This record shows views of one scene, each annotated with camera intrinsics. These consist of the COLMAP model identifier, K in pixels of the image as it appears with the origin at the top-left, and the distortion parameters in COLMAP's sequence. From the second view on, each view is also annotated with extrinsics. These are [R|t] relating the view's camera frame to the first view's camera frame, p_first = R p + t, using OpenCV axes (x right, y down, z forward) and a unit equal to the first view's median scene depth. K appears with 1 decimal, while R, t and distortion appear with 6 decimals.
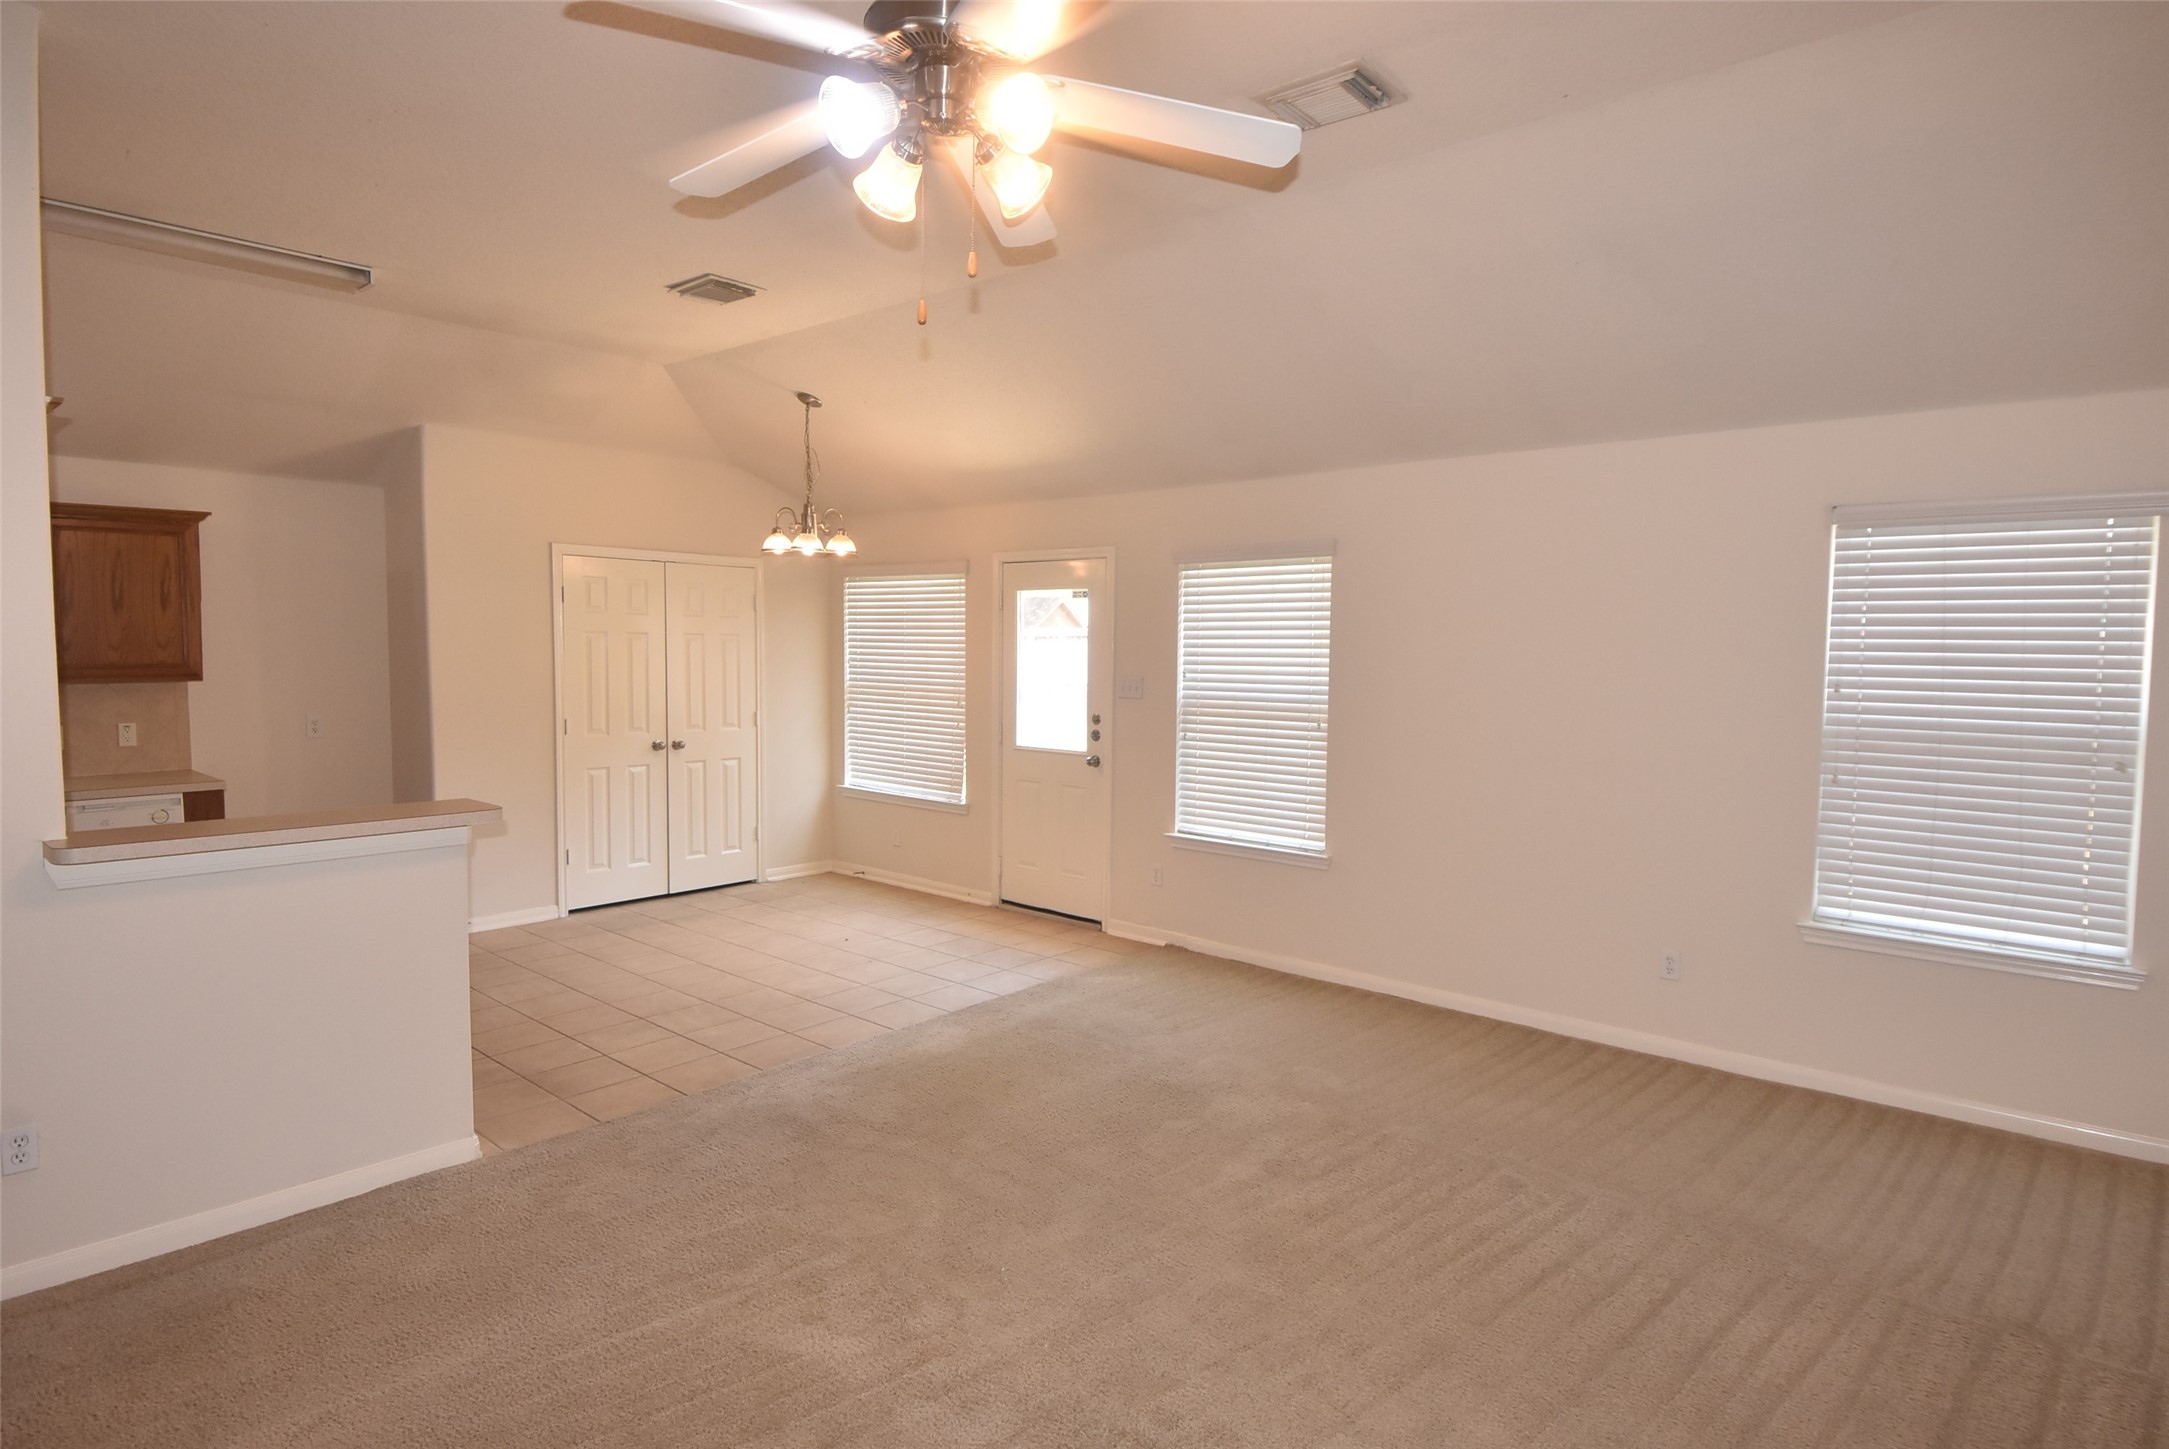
lens RADIAL K [[1168.7, 0, 1092.5], [0, 1168.7, 728.9], [0, 0, 1]] dist [0.020853, -0.032201]
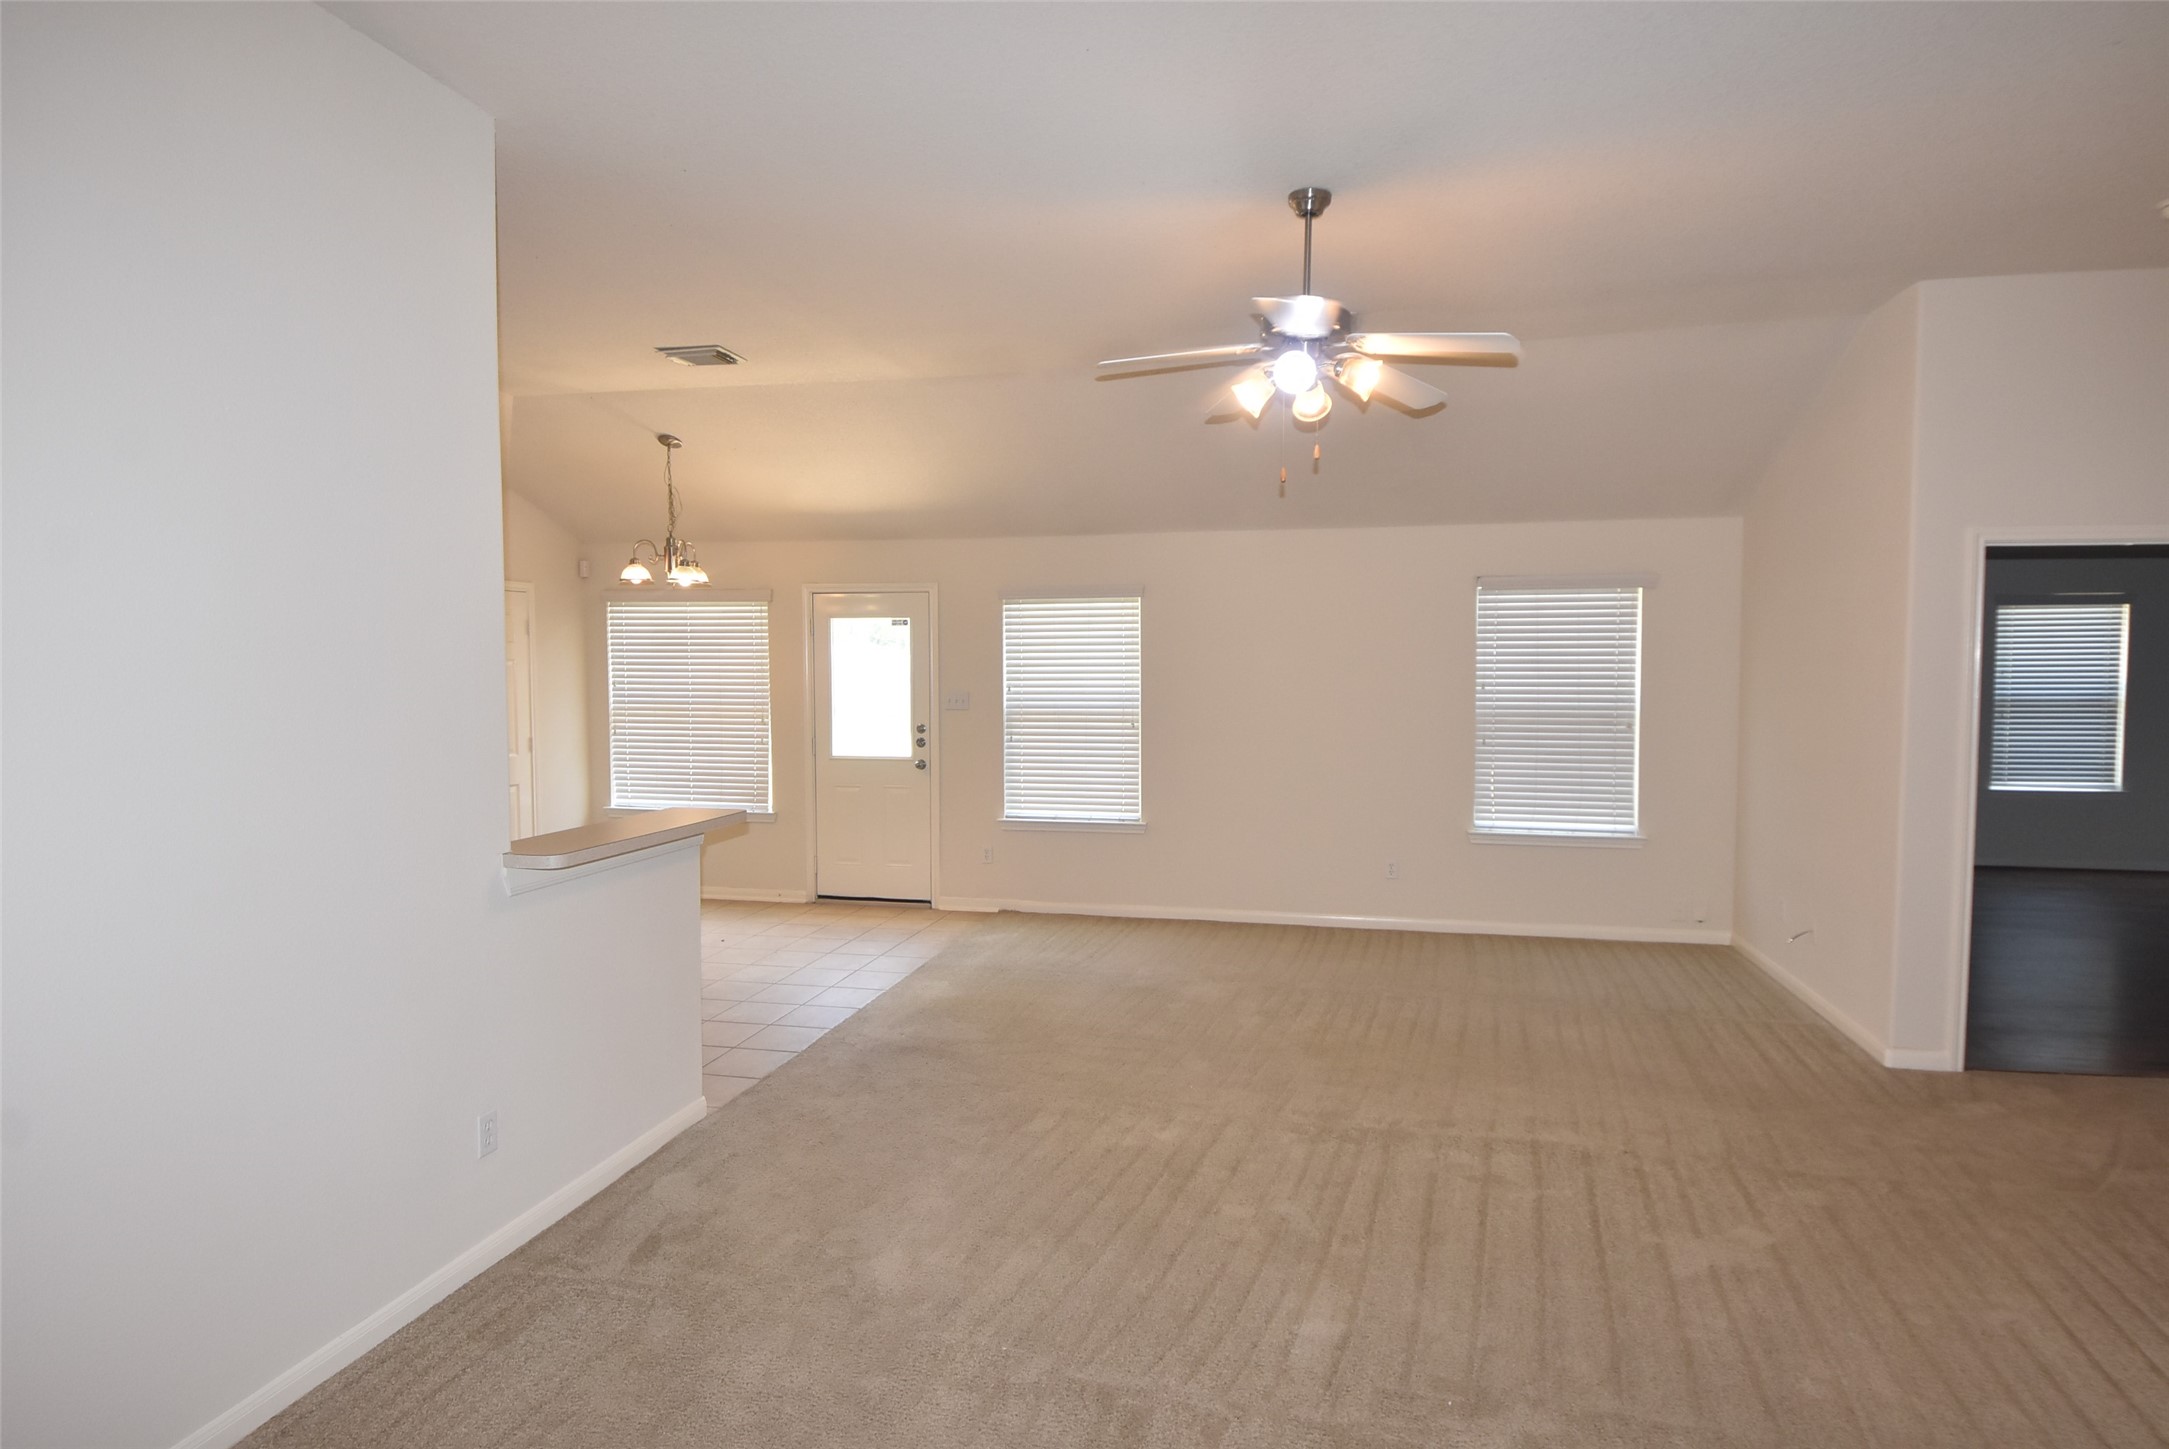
lens RADIAL K [[1168.7, 0, 1092.5], [0, 1168.7, 728.9], [0, 0, 1]] dist [0.020853, -0.032201]
pose [[0.878745, -0.039006, 0.475694, -0.428846], [0.045112, 0.998981, -0.001419, 0.001556], [-0.475154, 0.022706, 0.879609, -0.124722]]
